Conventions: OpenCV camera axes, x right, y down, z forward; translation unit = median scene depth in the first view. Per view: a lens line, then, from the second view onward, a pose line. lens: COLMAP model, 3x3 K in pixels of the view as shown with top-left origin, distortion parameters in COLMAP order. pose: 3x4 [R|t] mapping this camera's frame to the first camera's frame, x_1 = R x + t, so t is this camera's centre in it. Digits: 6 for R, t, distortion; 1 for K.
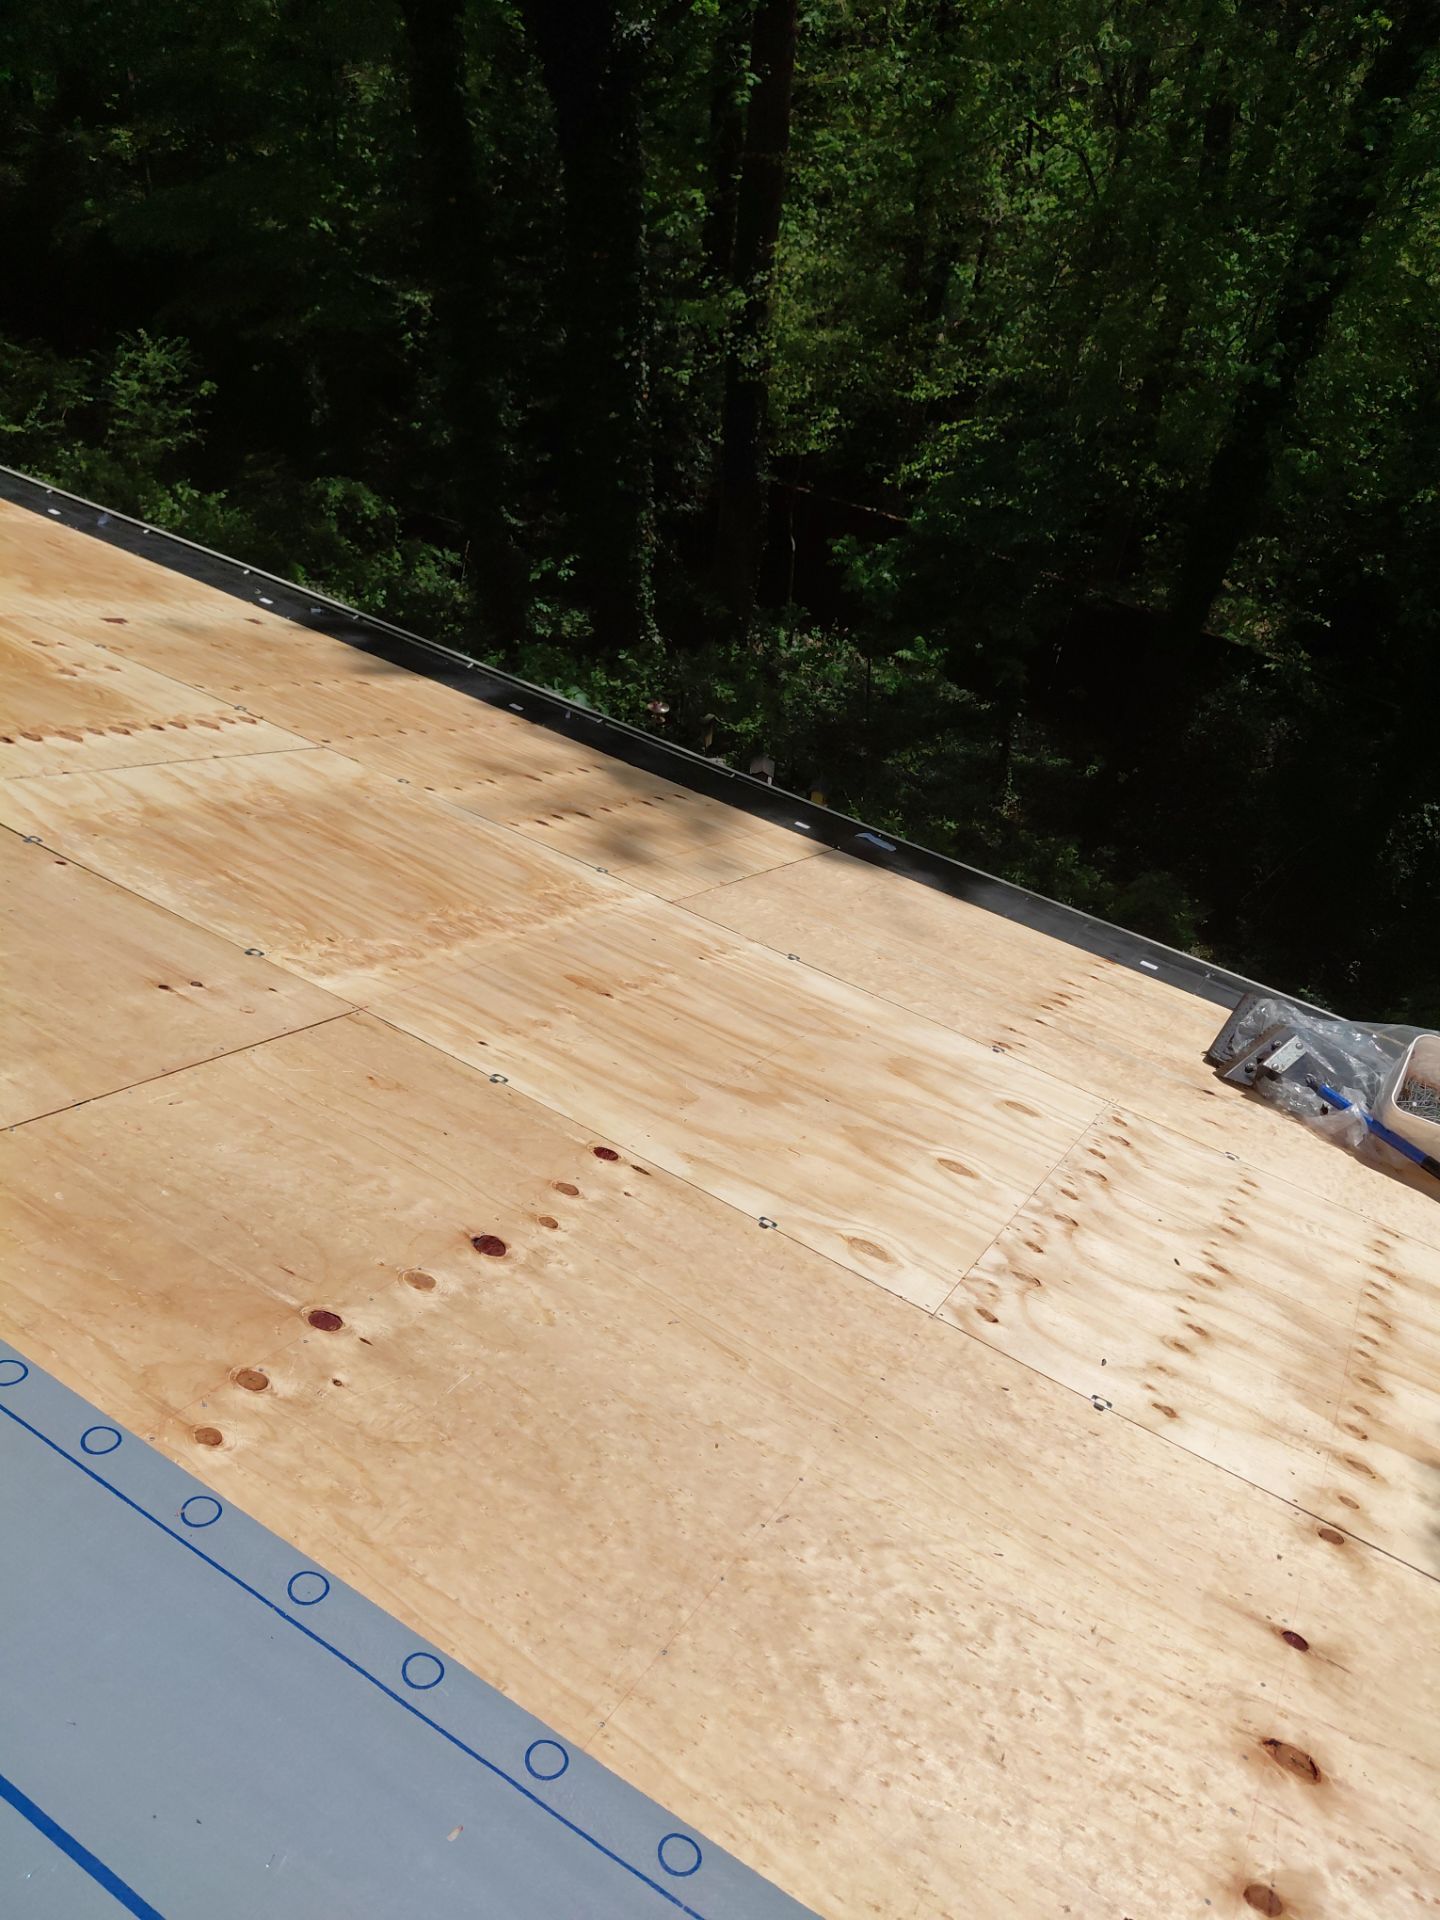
lens RADIAL K [[1485.6, 0, 752.9], [0, 1485.6, 954.2], [0, 0, 1]] dist [-0.035139, -0.002176]
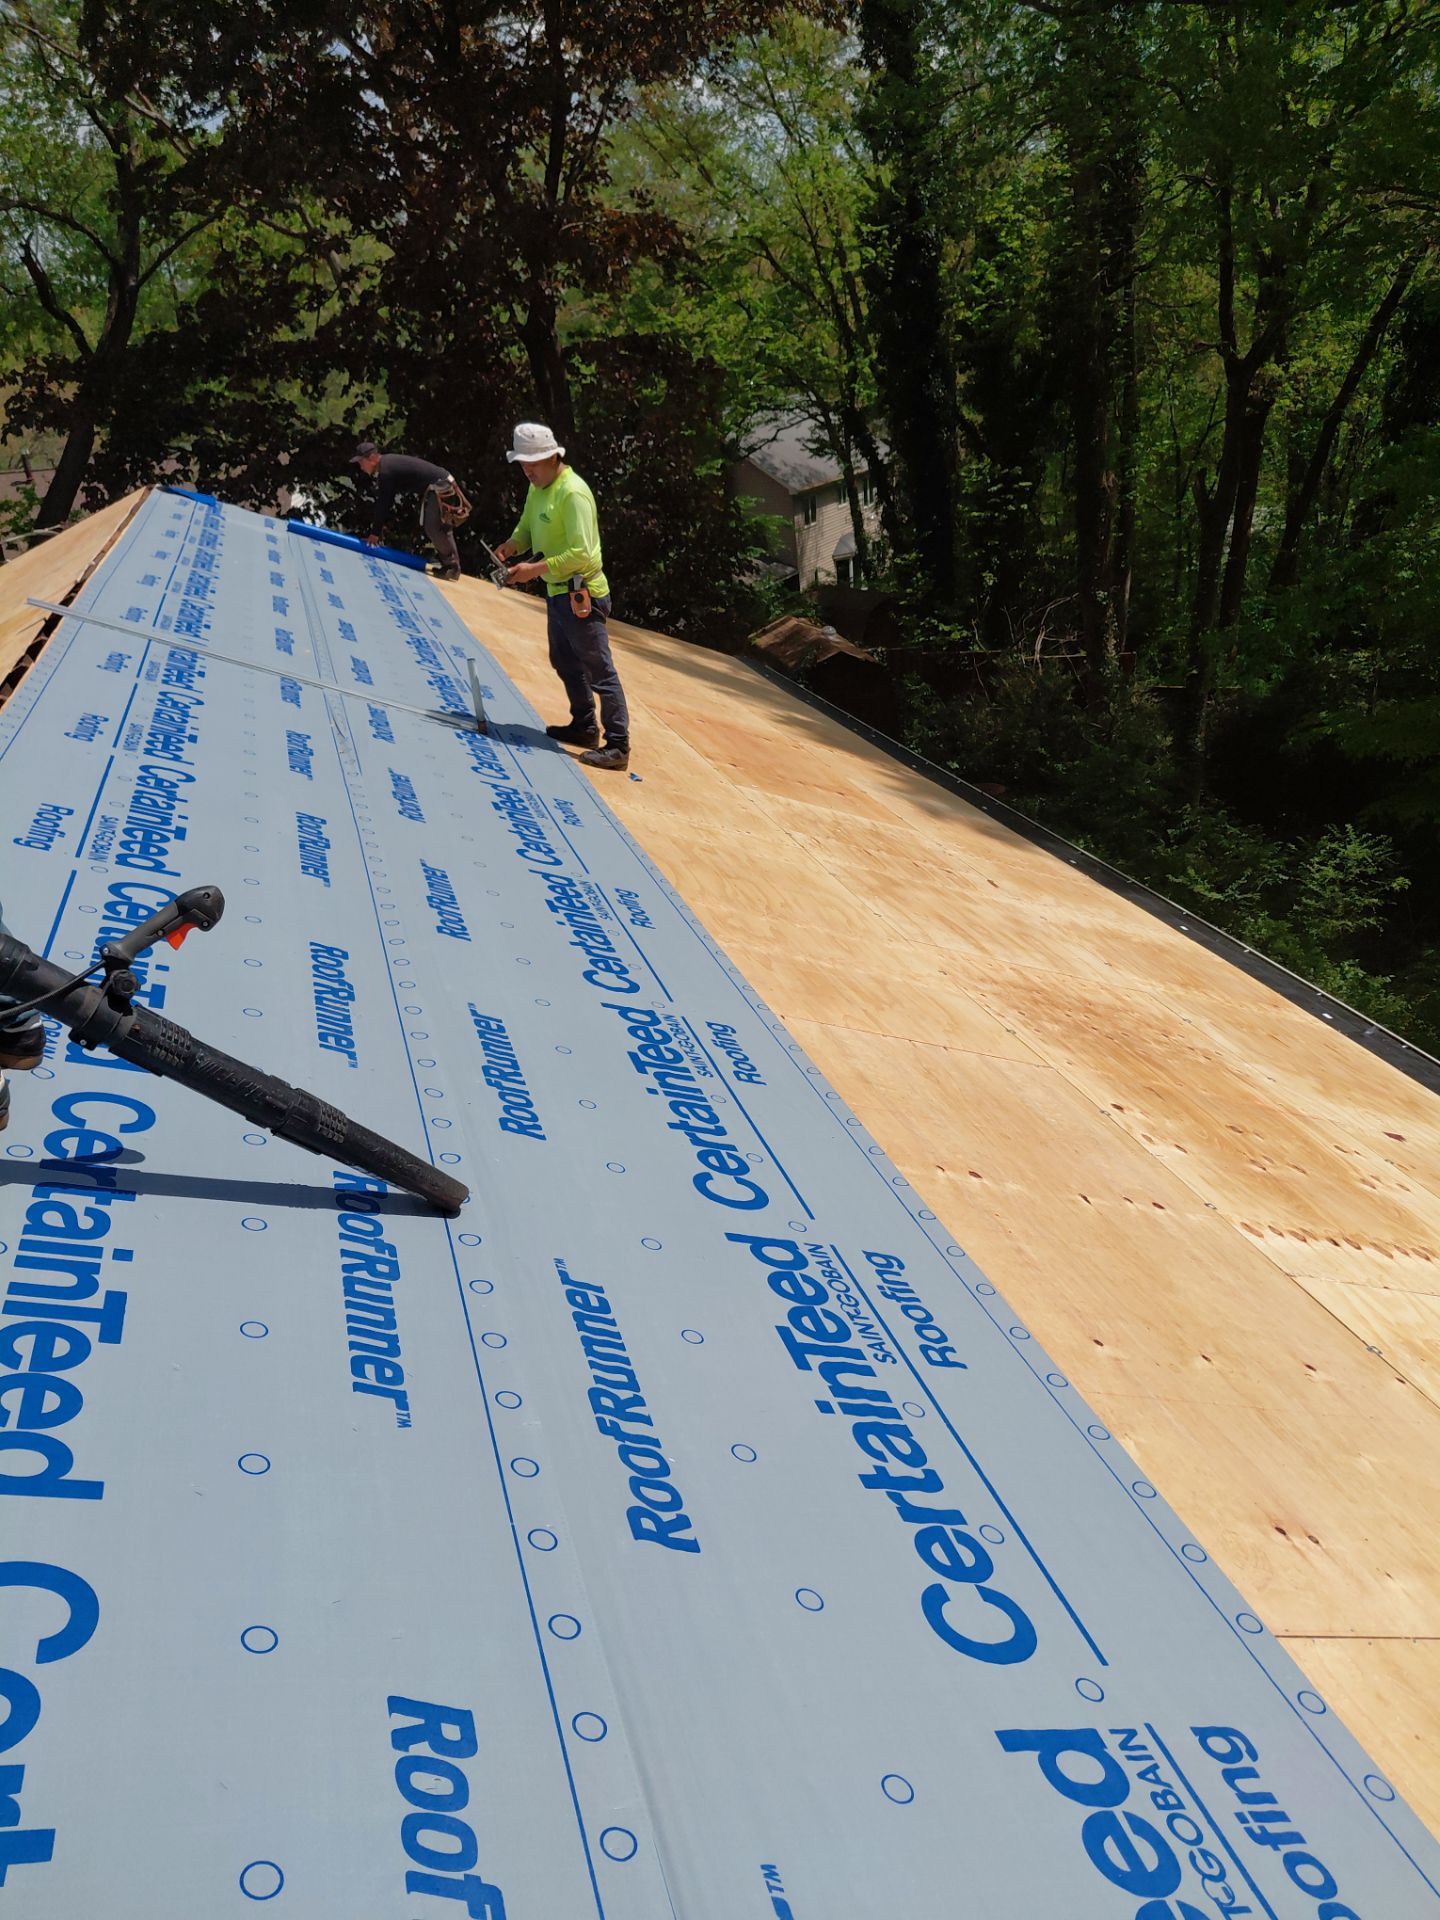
lens RADIAL K [[1432.3, 0, 739.9], [0, 1432.3, 959.4], [0, 0, 1]] dist [0.072101, -0.132608]
pose [[0.736275, 0.149602, -0.659938, -0.106511], [-0.335031, 0.927924, -0.163434, -0.008264], [0.587922, 0.341432, 0.733329, -0.143589]]
